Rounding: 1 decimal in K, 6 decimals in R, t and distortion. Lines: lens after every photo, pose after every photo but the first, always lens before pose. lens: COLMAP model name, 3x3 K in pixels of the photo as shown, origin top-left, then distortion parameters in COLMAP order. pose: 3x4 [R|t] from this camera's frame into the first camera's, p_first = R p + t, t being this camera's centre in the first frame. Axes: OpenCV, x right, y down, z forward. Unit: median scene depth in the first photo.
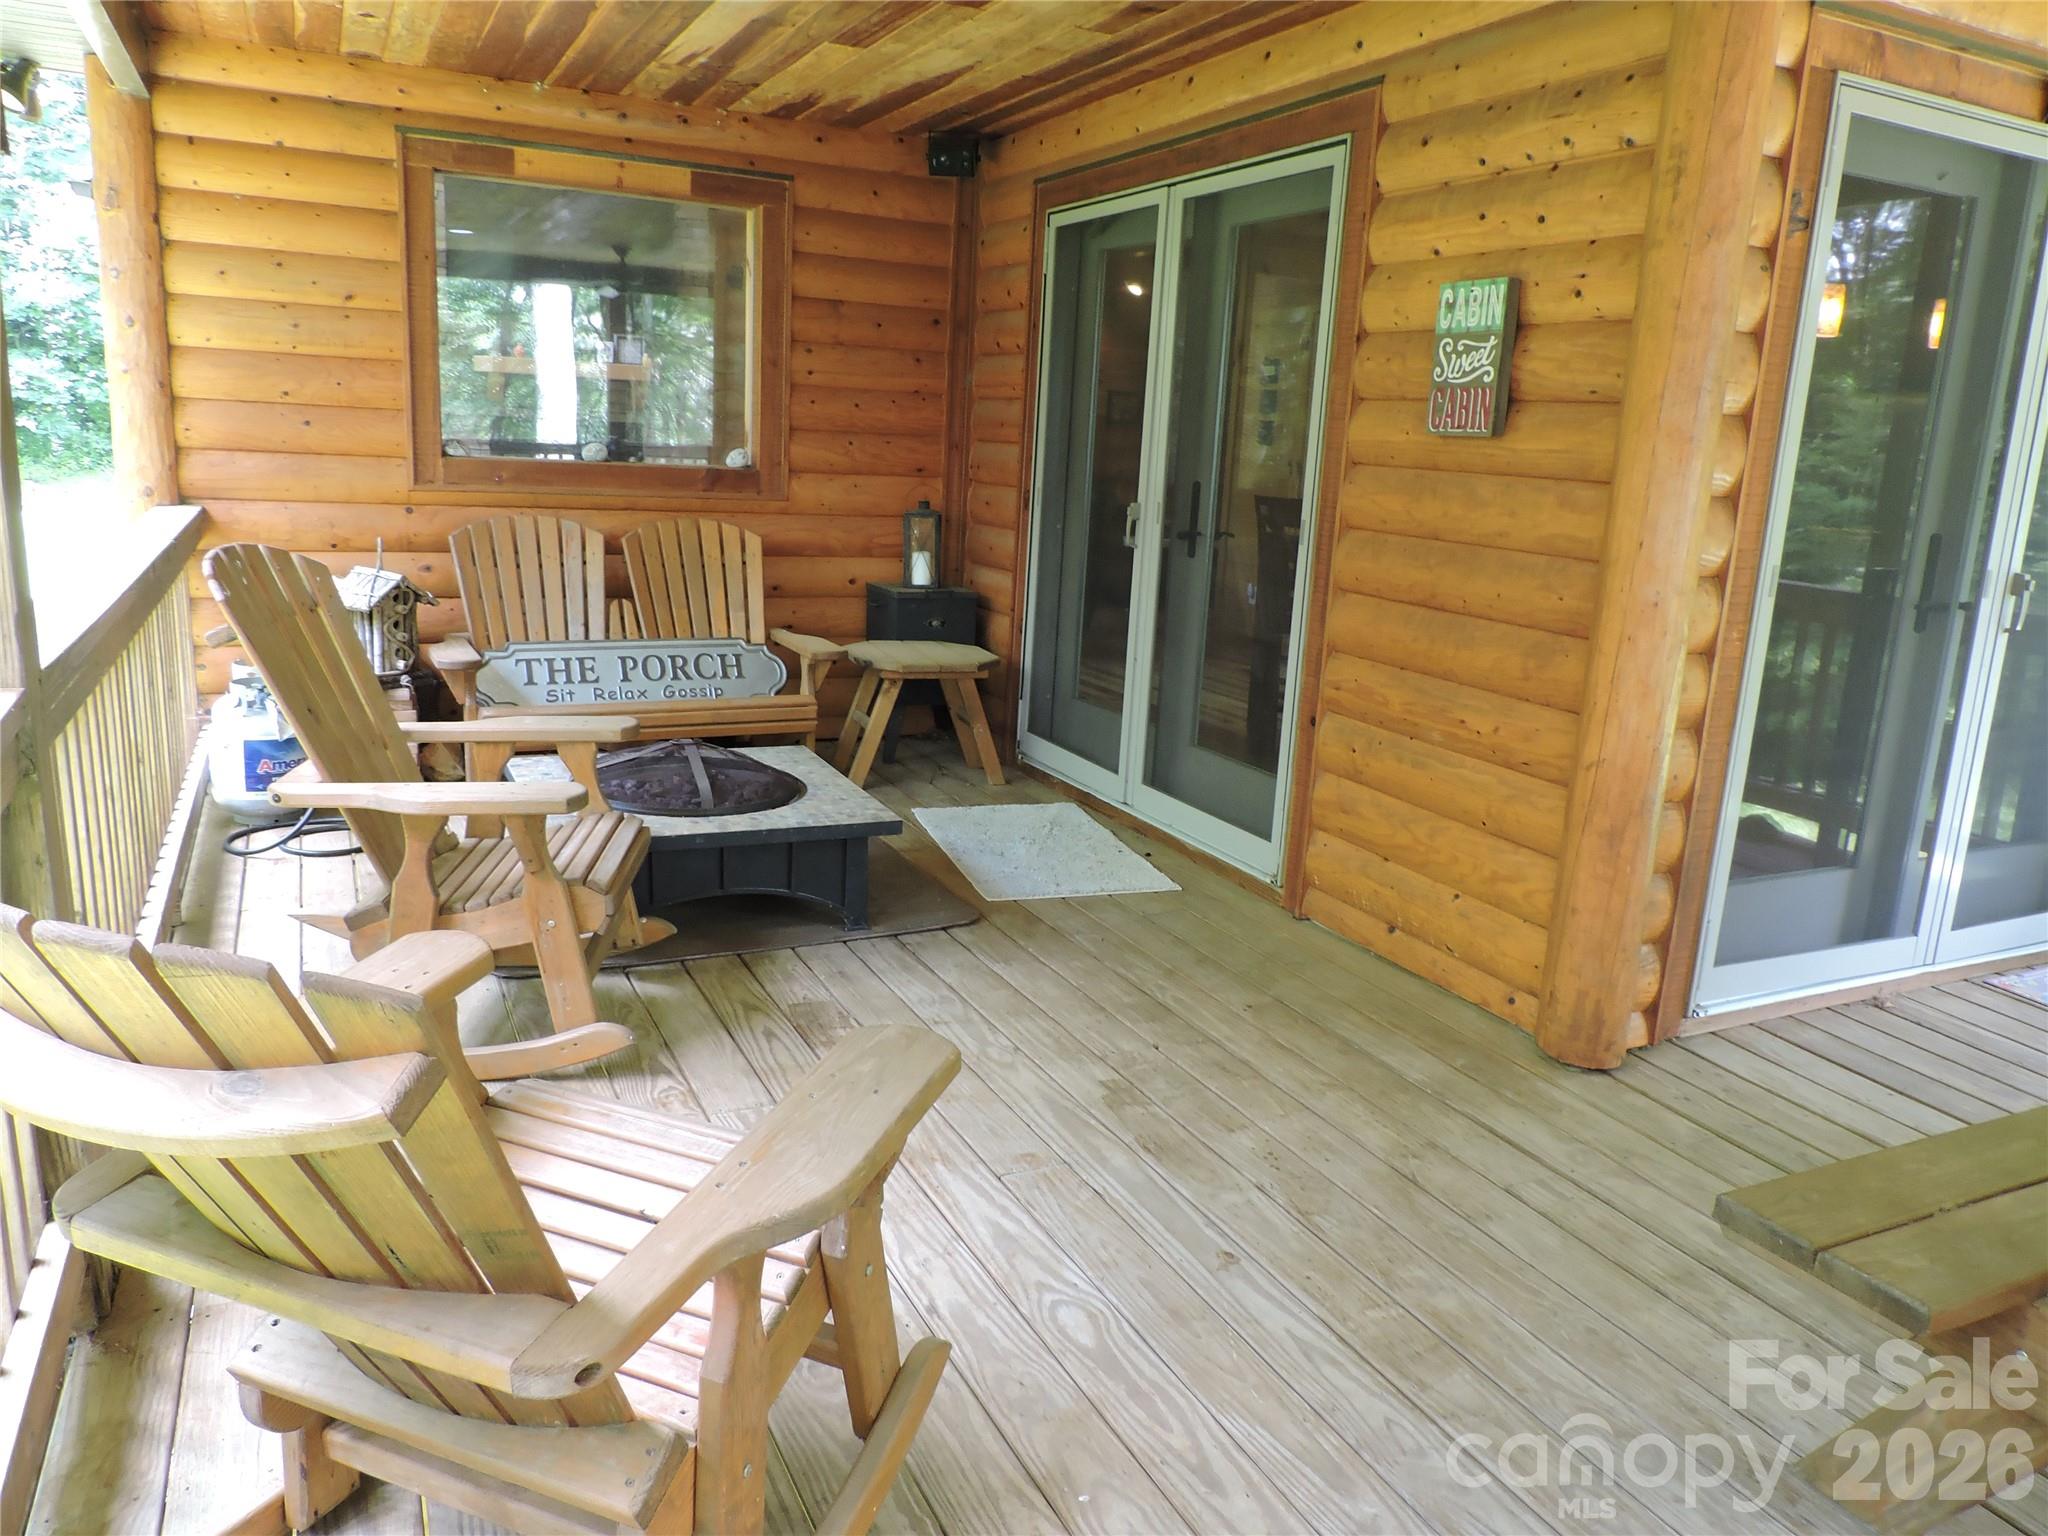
lens RADIAL K [[1456.2, 0, 1024.3], [0, 1456.2, 773.3], [0, 0, 1]] dist [-0.023119, 0.001893]
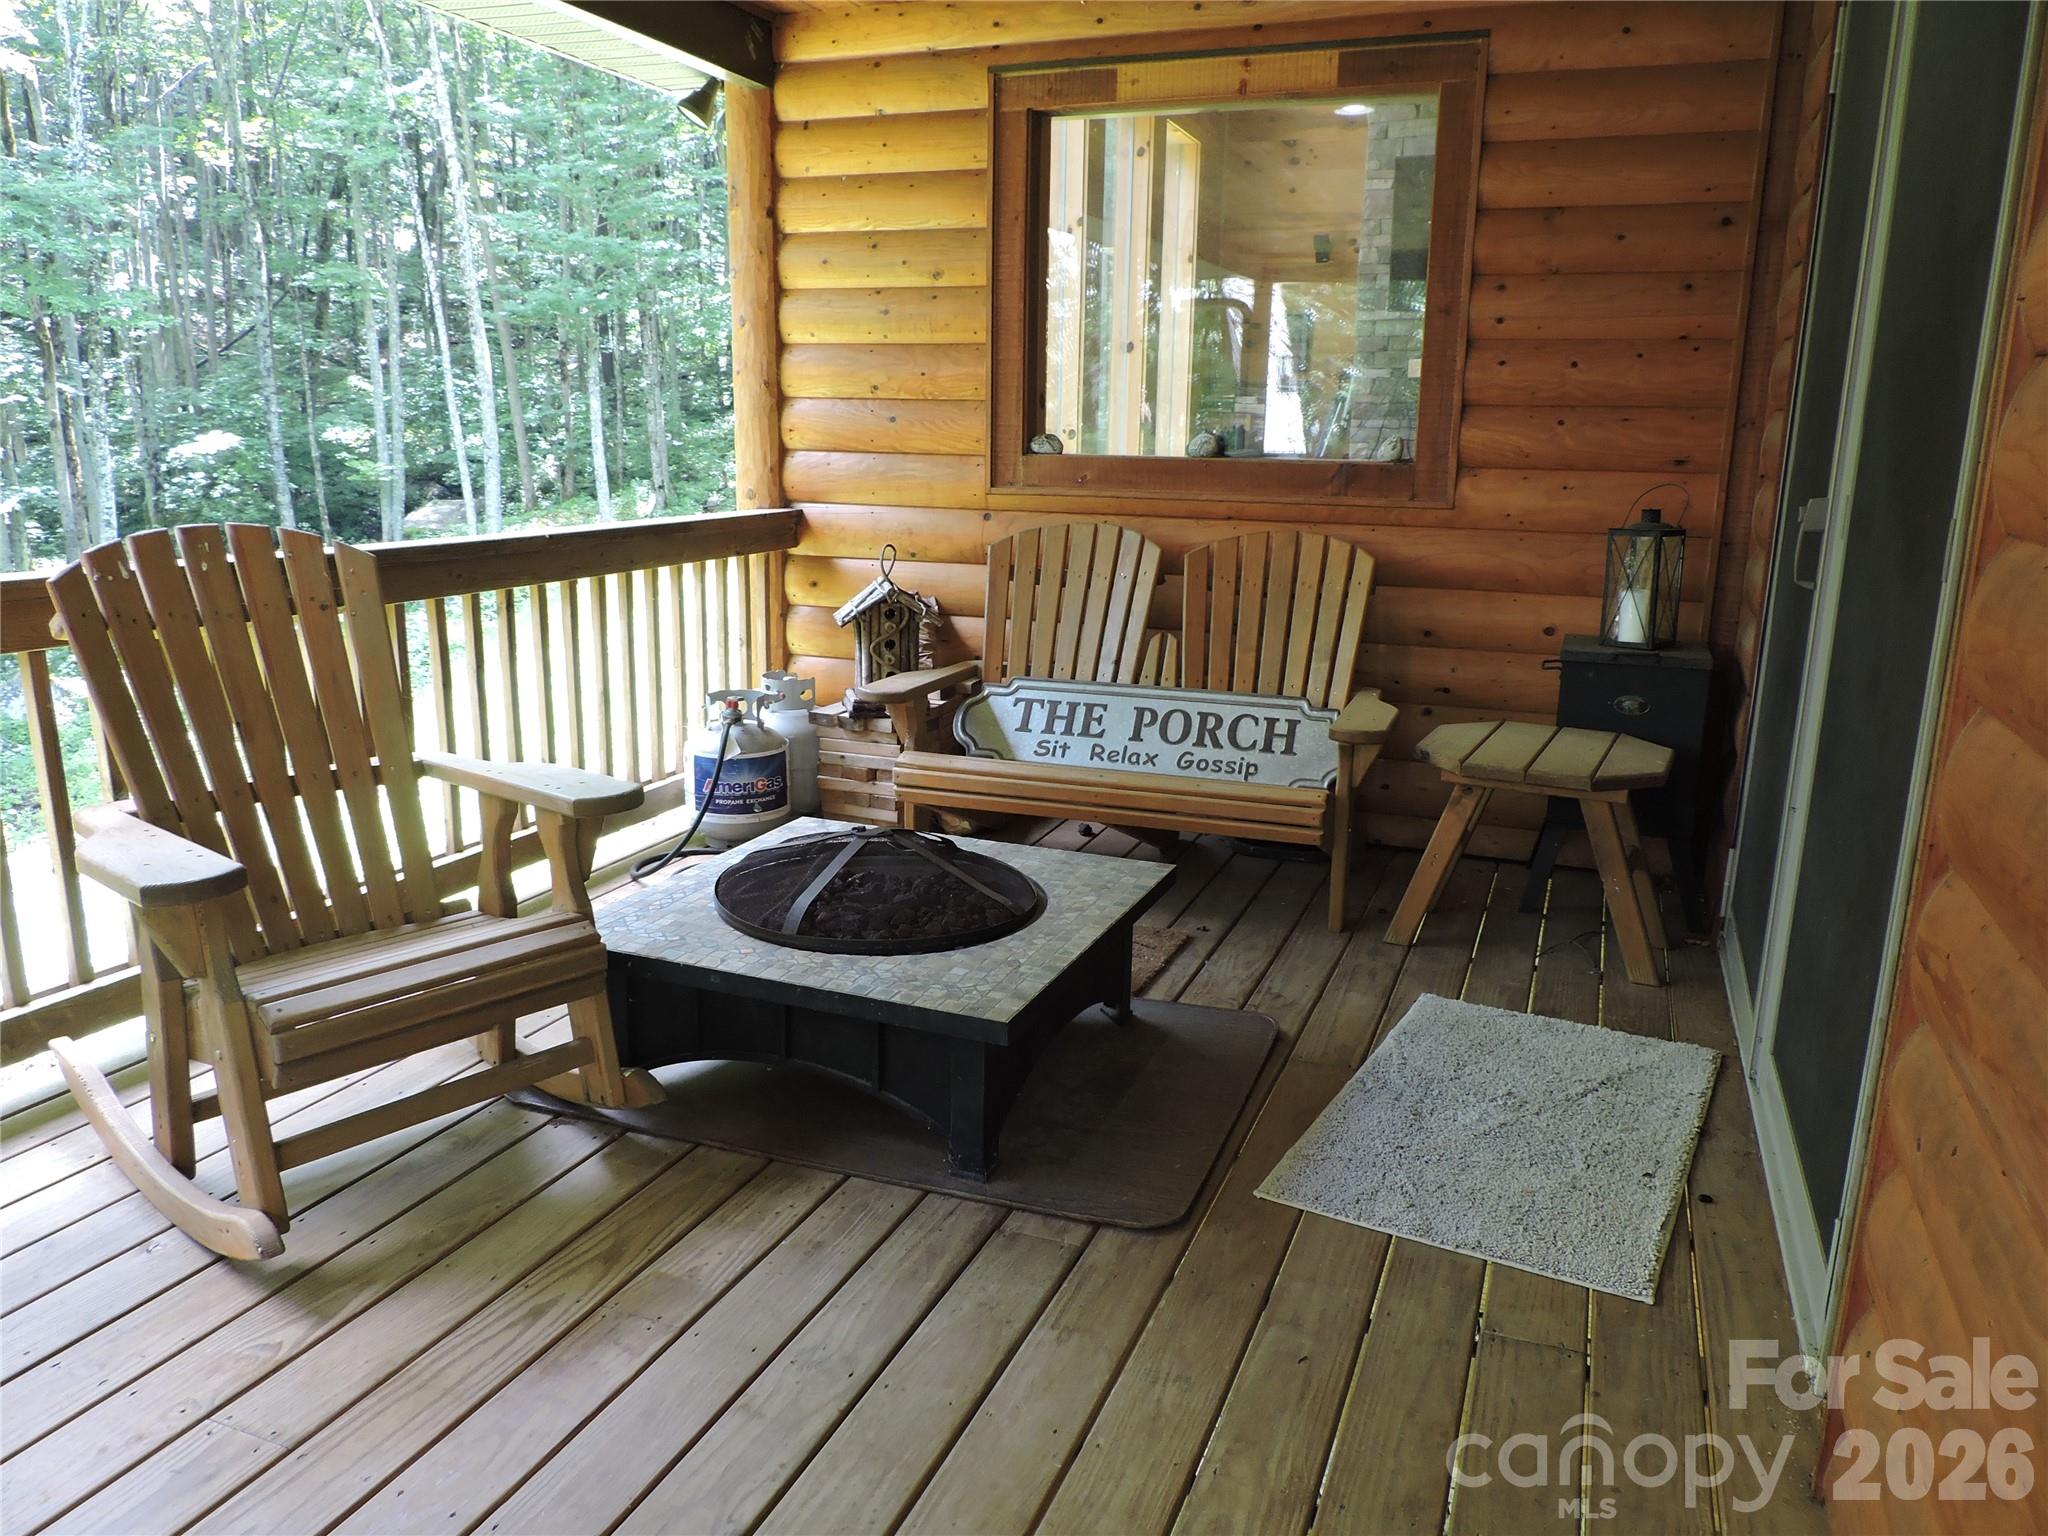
lens RADIAL K [[1456.2, 0, 1024.6], [0, 1456.2, 772.9], [0, 0, 1]] dist [-0.023119, 0.001893]
pose [[0.674750, 0.127112, -0.727017, 0.239202], [-0.147700, 0.988387, 0.035729, -0.063956], [0.723116, 0.083272, 0.685689, 0.428657]]
